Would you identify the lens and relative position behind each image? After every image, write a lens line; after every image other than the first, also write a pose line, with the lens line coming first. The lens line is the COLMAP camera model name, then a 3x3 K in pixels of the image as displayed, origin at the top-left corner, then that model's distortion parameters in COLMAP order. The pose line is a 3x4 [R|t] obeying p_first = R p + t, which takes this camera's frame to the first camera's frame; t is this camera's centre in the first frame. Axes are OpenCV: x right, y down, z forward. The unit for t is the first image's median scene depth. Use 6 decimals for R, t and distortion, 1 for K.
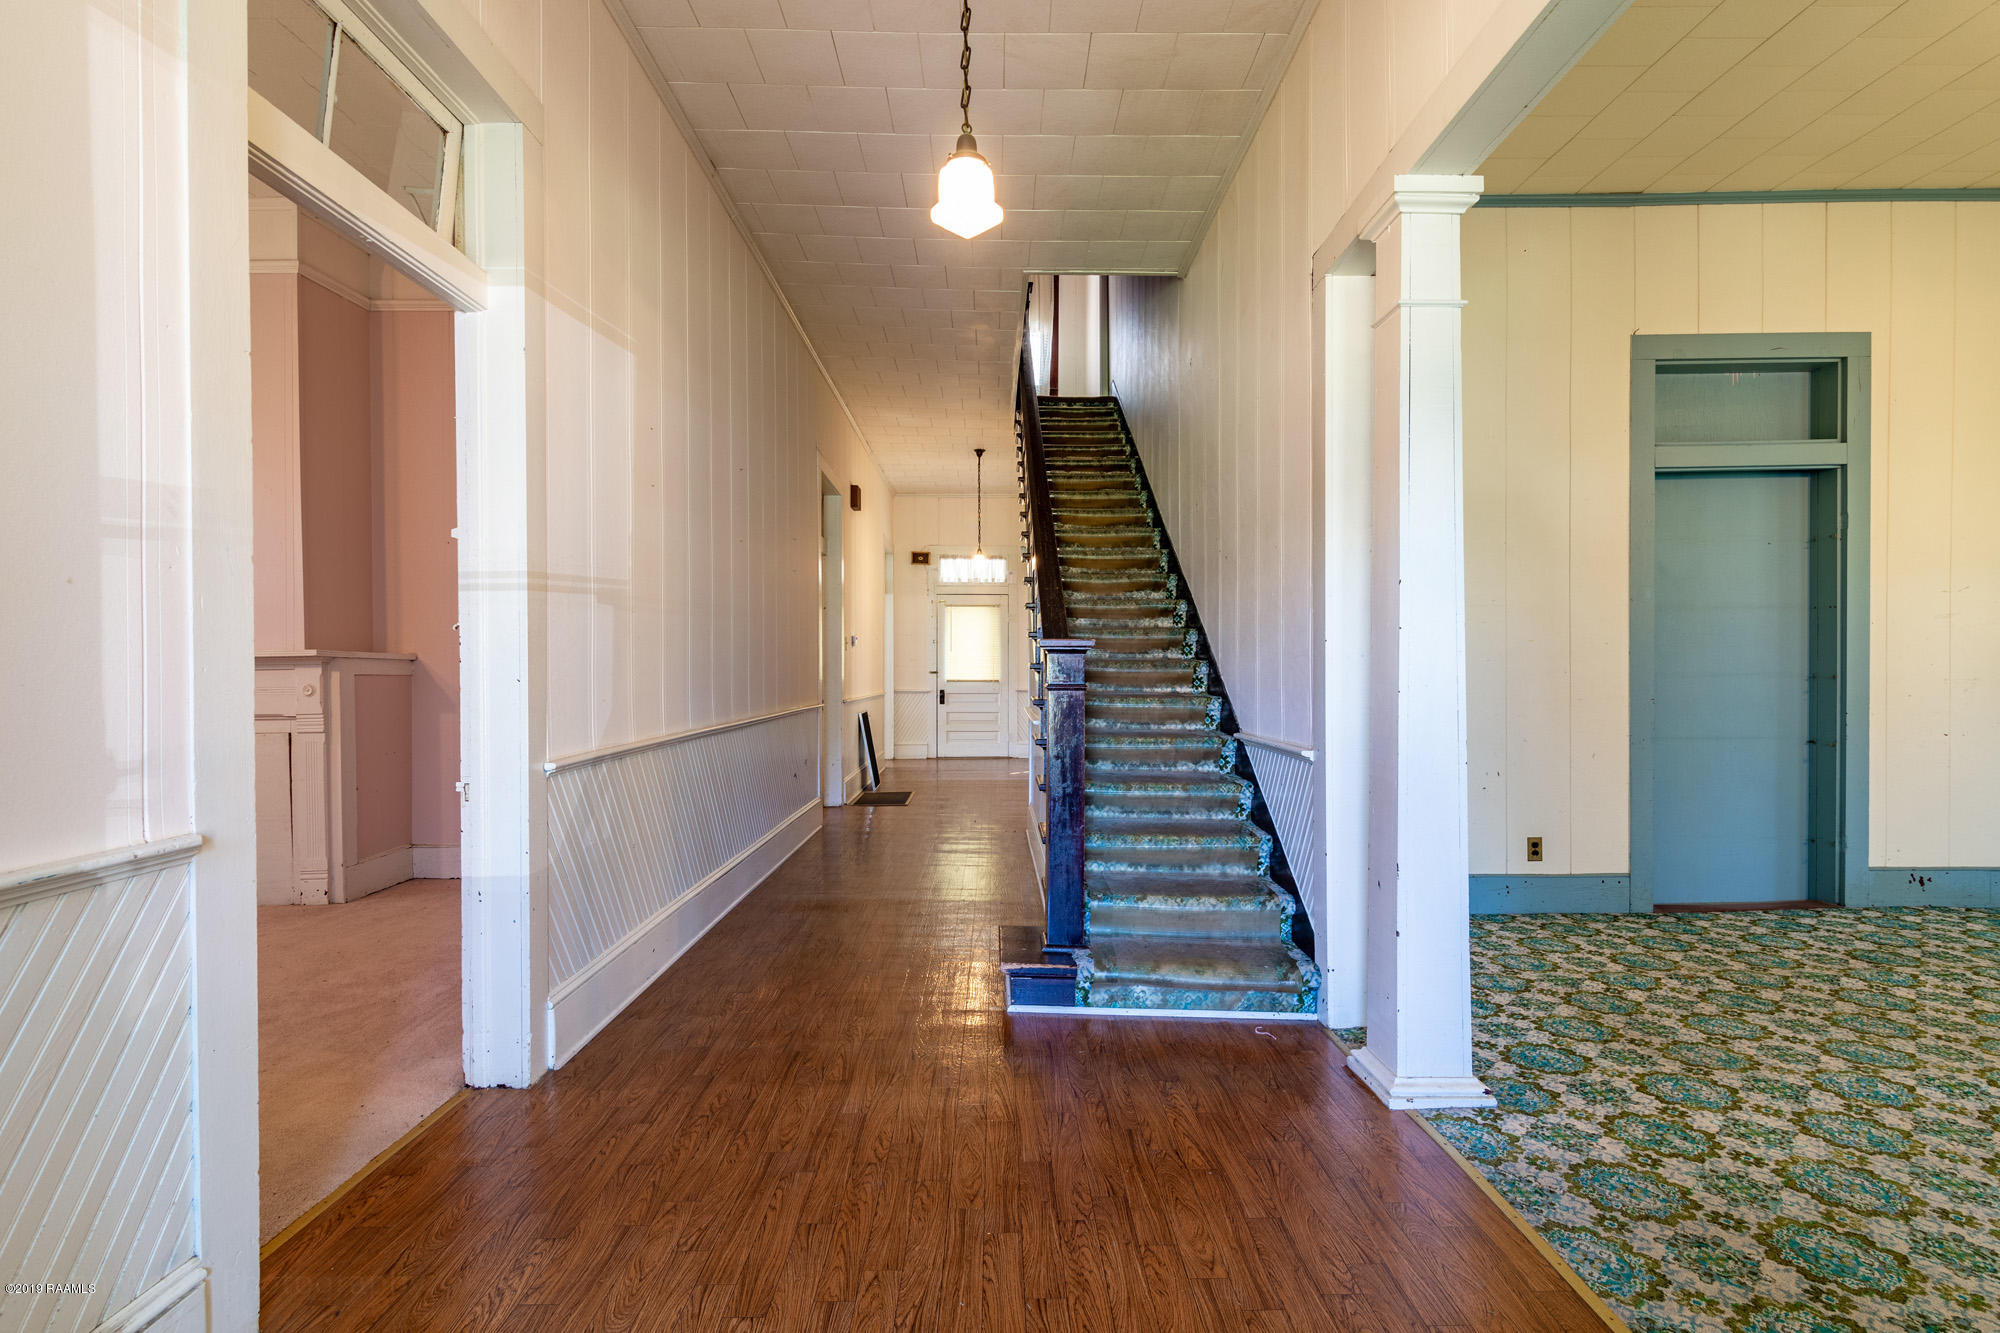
lens RADIAL K [[905.4, 0, 1003.8], [0, 905.4, 673.3], [0, 0, 1]] dist [-0.005391, -0.000543]
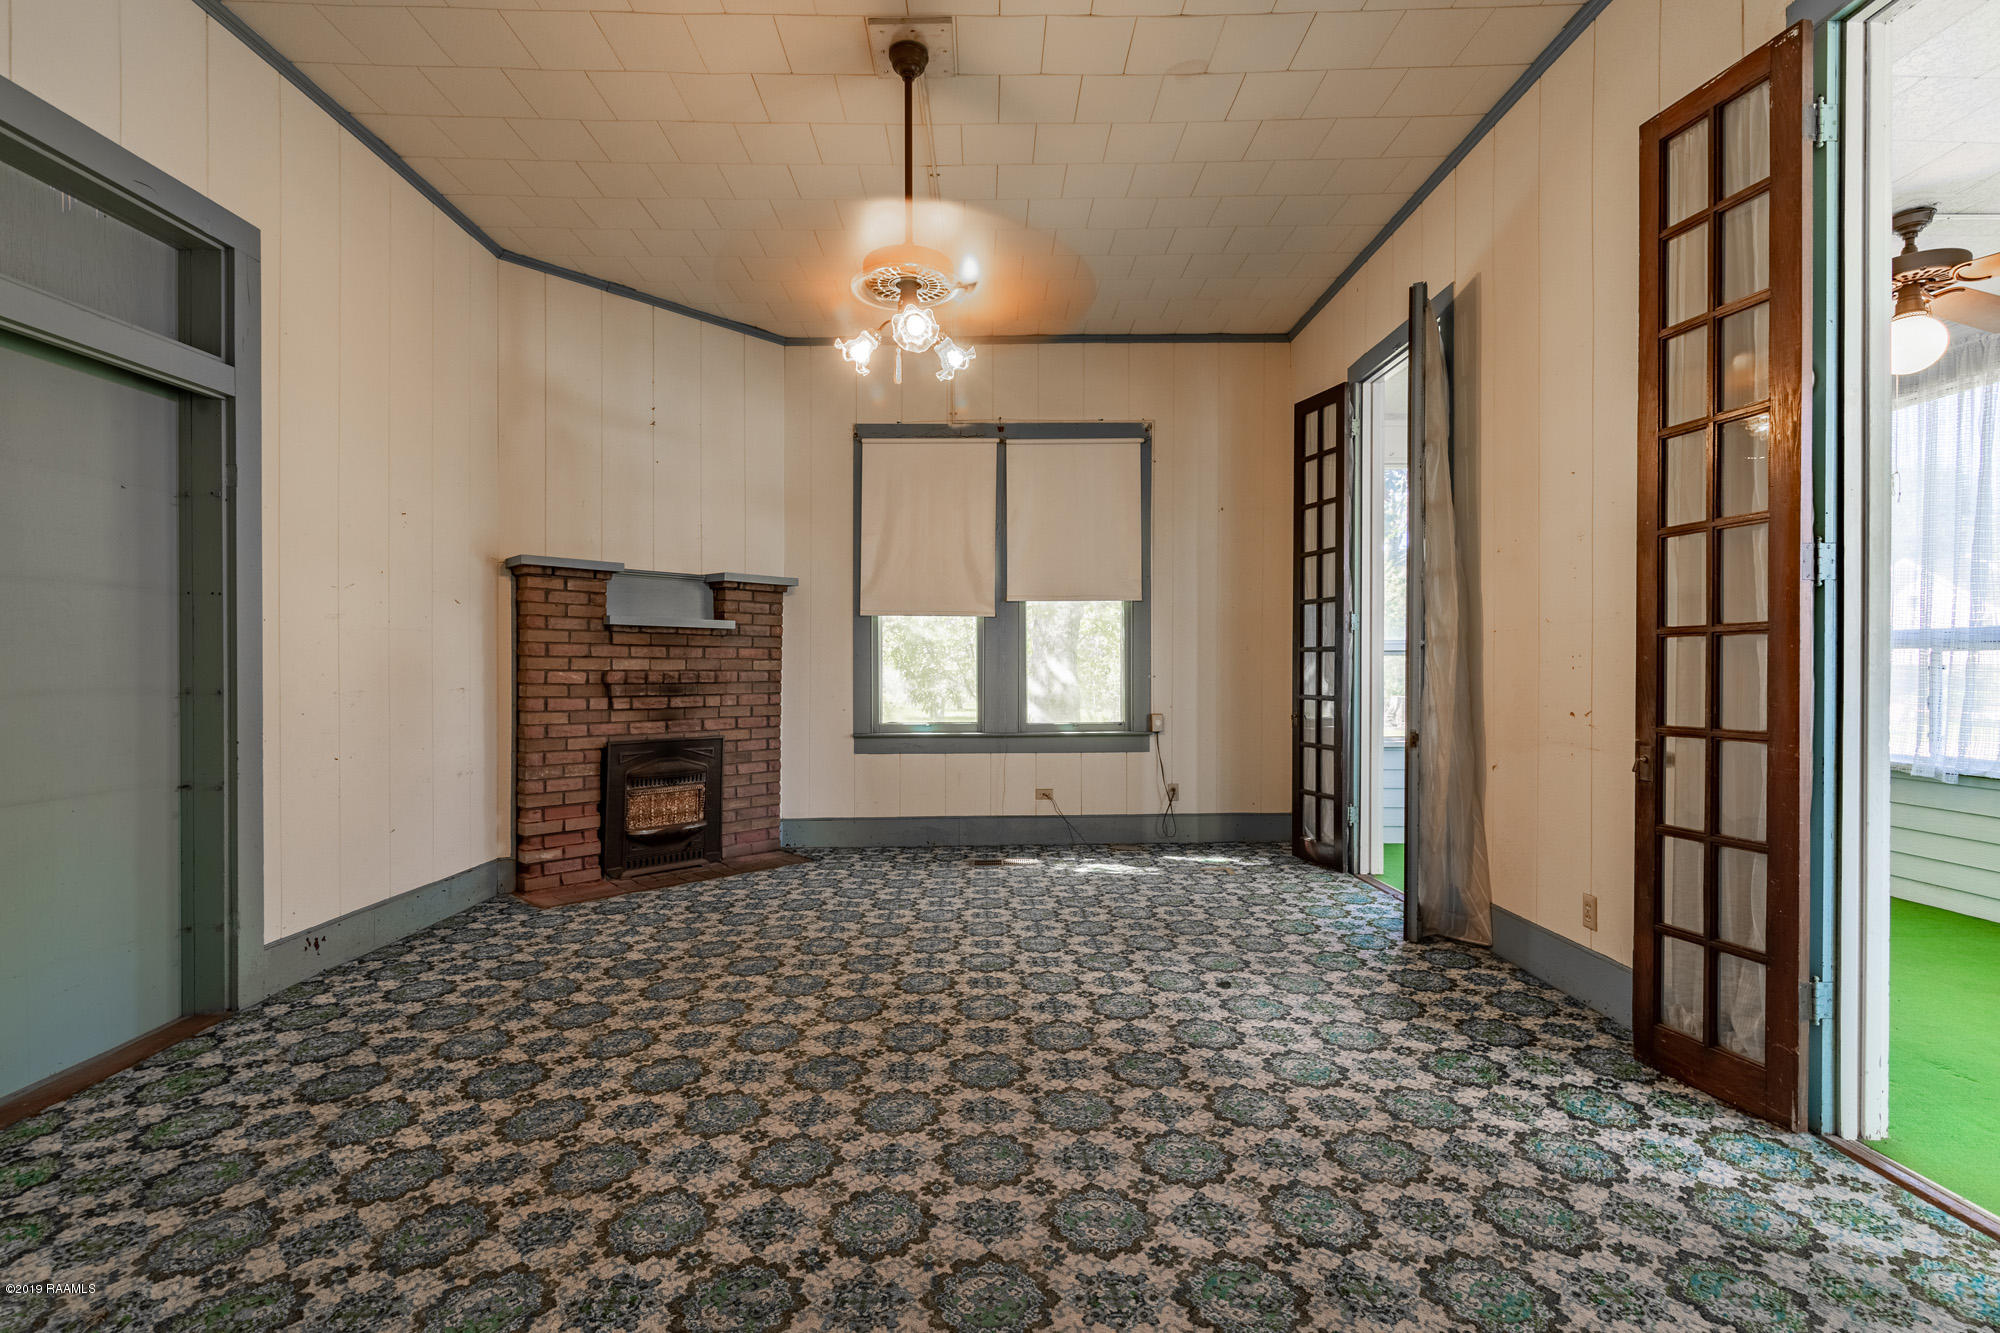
lens RADIAL K [[905.4, 0, 1005.3], [0, 905.4, 680.5], [0, 0, 1]] dist [-0.005391, -0.000543]
pose [[-0.010148, -0.006651, 0.999926, 0.207597], [0.006414, 0.999957, 0.006717, -0.006057], [-0.999928, 0.006481, -0.010105, 0.390329]]
